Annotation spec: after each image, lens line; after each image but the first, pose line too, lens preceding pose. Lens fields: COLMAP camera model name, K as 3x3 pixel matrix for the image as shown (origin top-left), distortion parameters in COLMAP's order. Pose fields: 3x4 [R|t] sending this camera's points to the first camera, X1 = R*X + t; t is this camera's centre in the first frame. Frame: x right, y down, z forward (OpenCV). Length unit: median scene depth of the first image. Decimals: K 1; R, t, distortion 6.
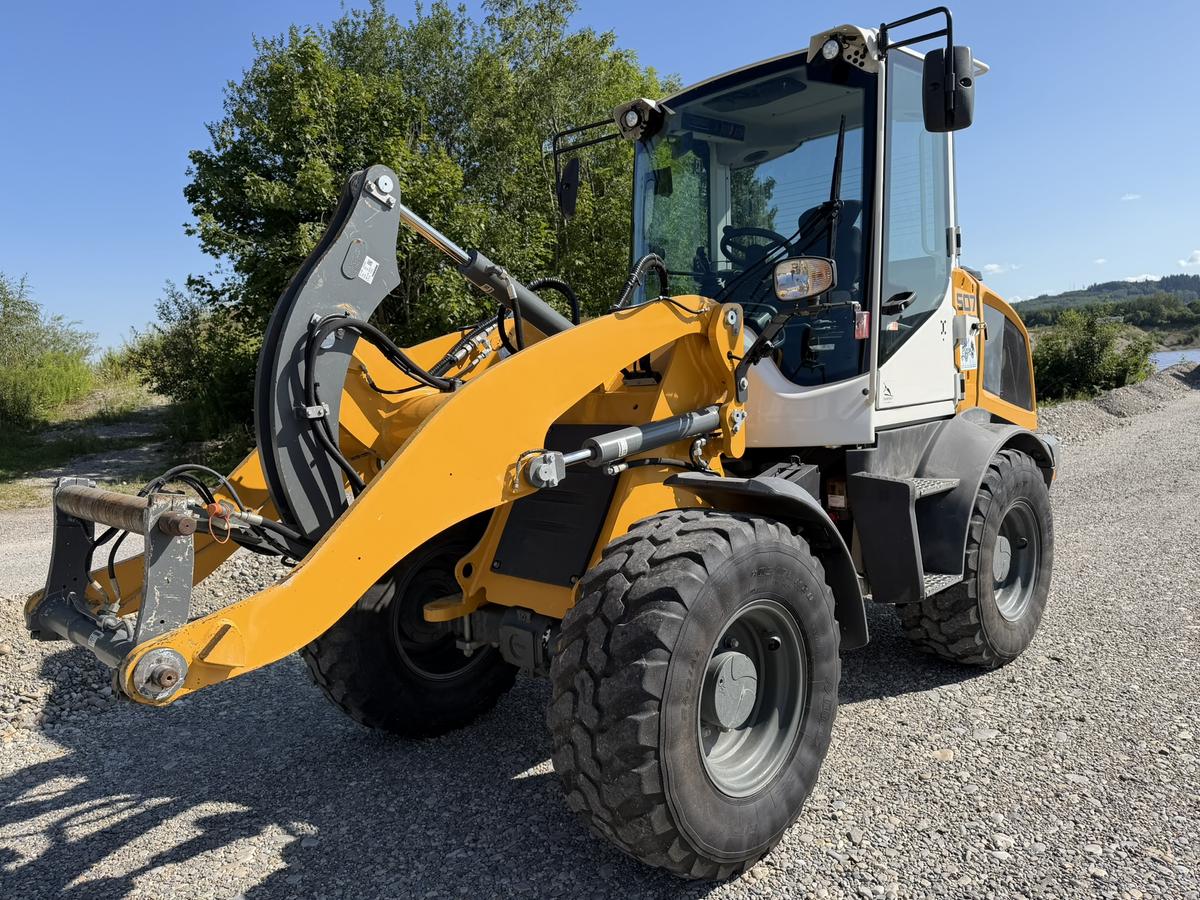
lens RADIAL K [[861.2, 0, 592.1], [0, 861.2, 450.5], [0, 0, 1]] dist [0.036372, -0.039526]
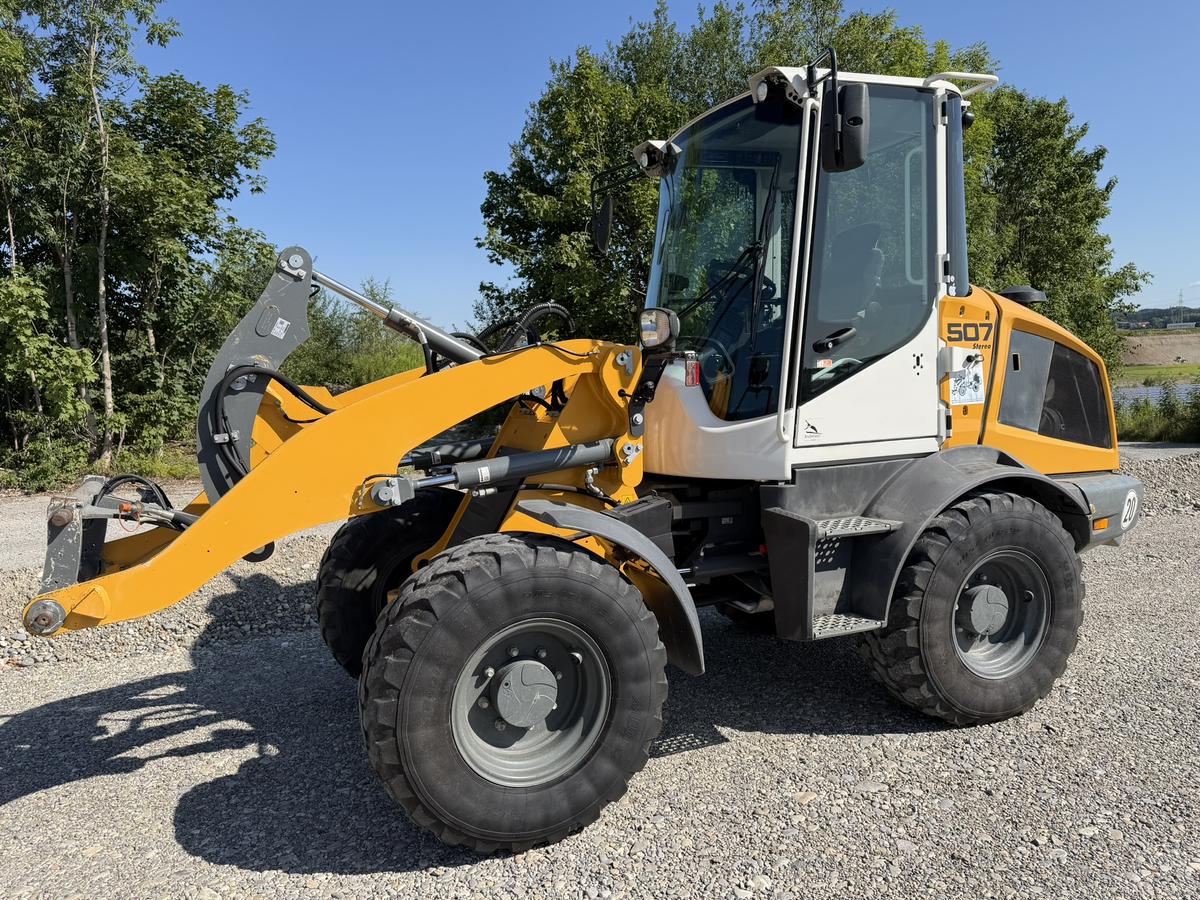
lens RADIAL K [[861.2, 0, 589.4], [0, 861.2, 446.6], [0, 0, 1]] dist [0.036372, -0.039526]
pose [[0.923653, 0.049480, -0.380022, 0.459279], [-0.044899, 0.998773, 0.020916, -0.054442], [0.380591, -0.002257, 0.924741, -0.017323]]
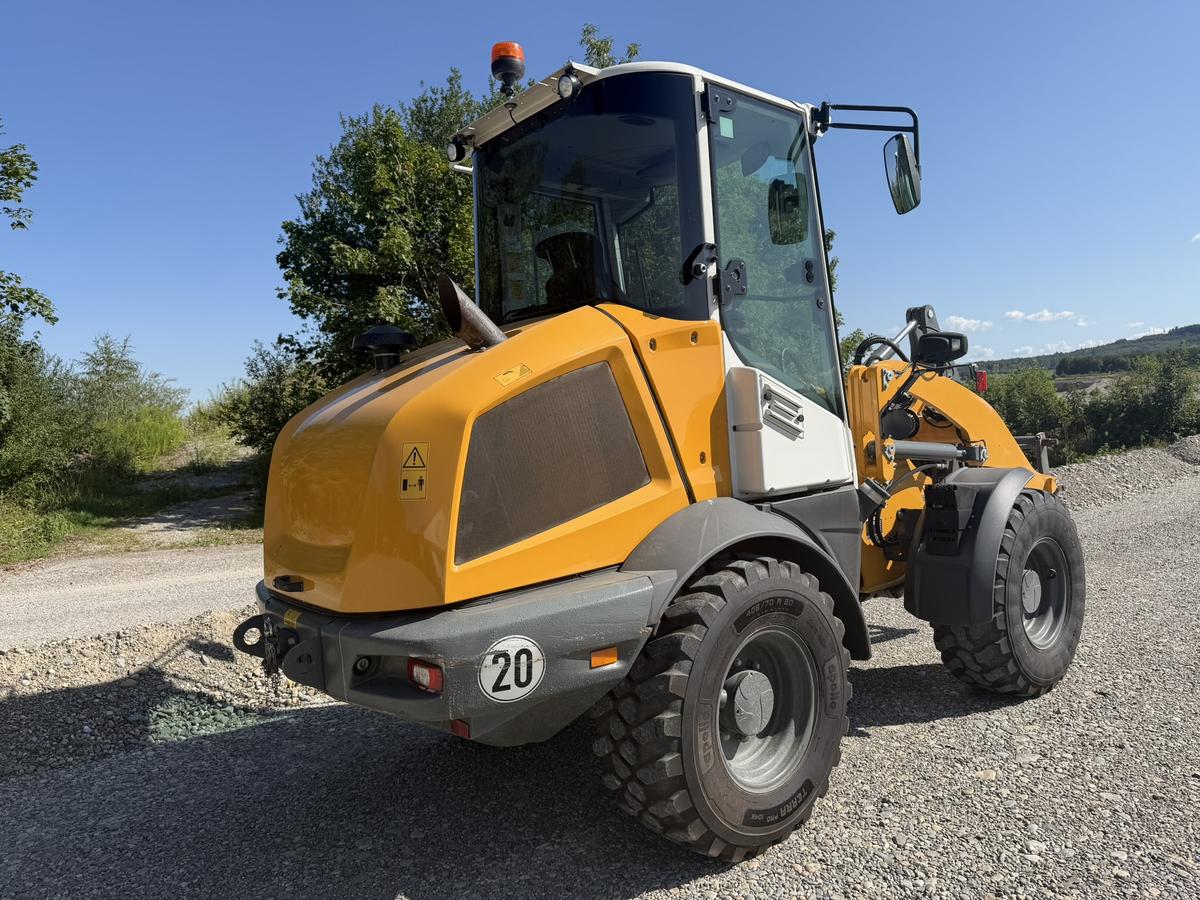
lens RADIAL K [[861.2, 0, 598.0], [0, 861.2, 451.1], [0, 0, 1]] dist [0.036372, -0.039526]
pose [[0.997863, -0.004204, -0.065203, -0.007598], [0.000527, 0.998414, -0.056301, 0.007070], [0.065336, 0.056147, 0.996282, -0.137591]]
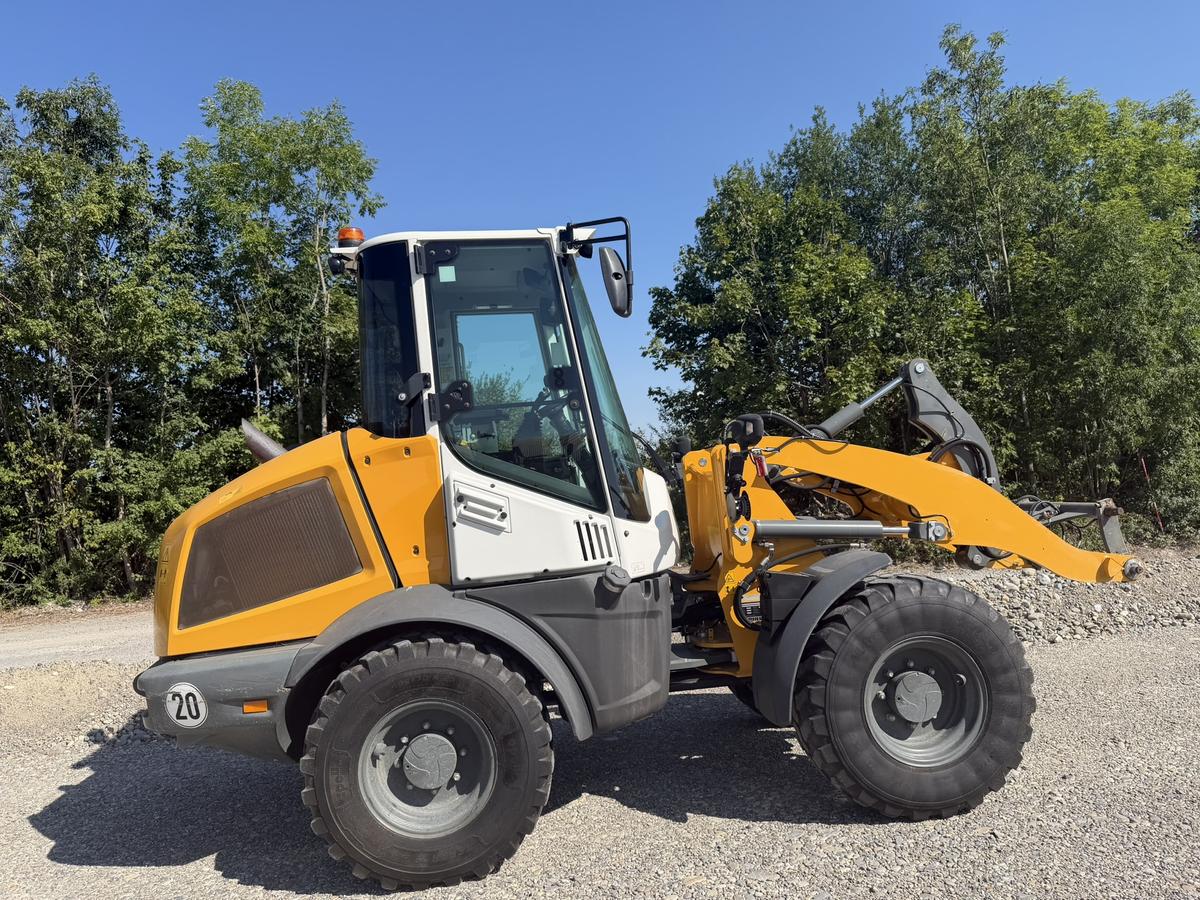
lens RADIAL K [[861.2, 0, 593.5], [0, 861.2, 445.3], [0, 0, 1]] dist [0.036372, -0.039526]
pose [[0.786821, -0.044769, -0.615555, 0.863326], [-0.008617, 0.996472, -0.083488, -0.076924], [0.617121, 0.070994, 0.783659, 0.031048]]
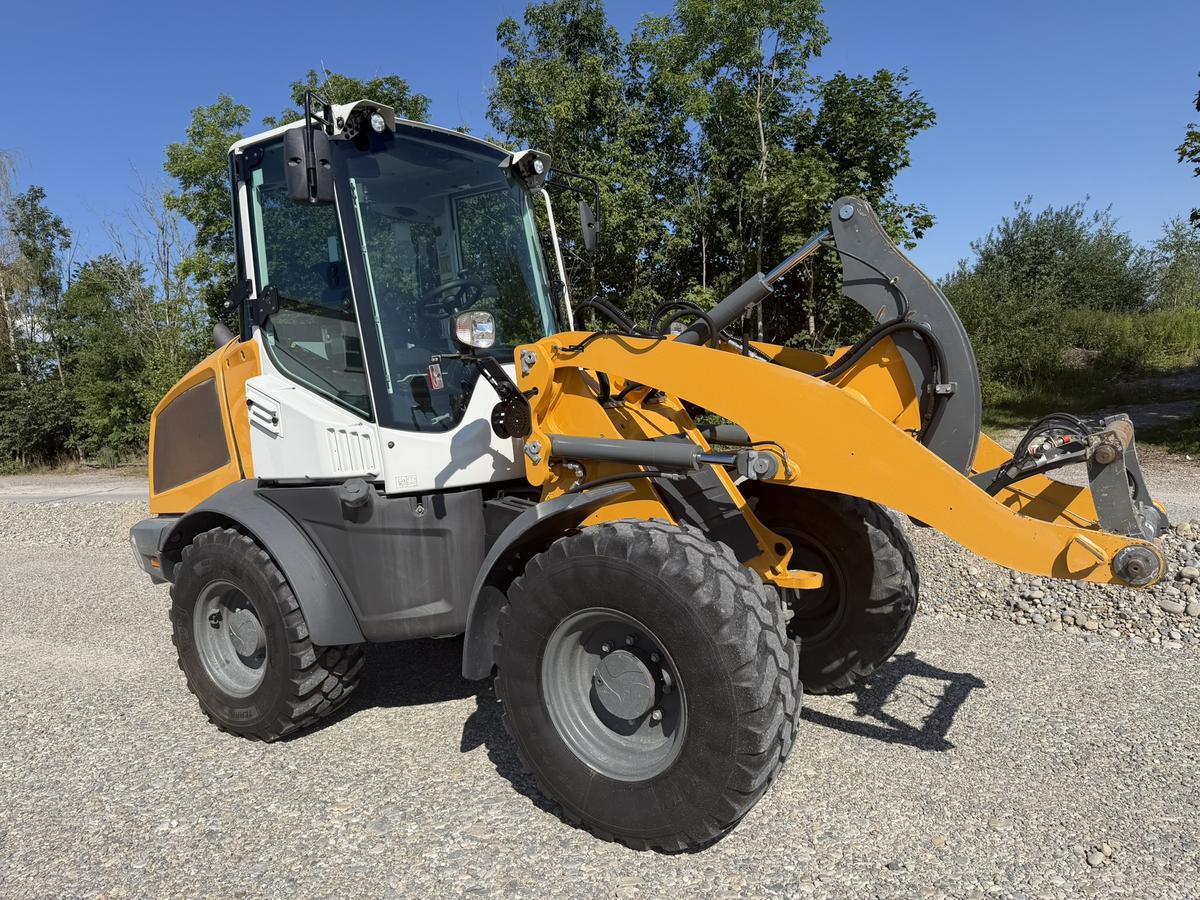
lens RADIAL K [[861.2, 0, 603.7], [0, 861.2, 450.3], [0, 0, 1]] dist [0.036372, -0.039526]
pose [[0.197592, 0.102960, -0.974862, 1.247238], [-0.018964, 0.994684, 0.101210, -0.155609], [0.980101, -0.001511, 0.198494, 0.941475]]
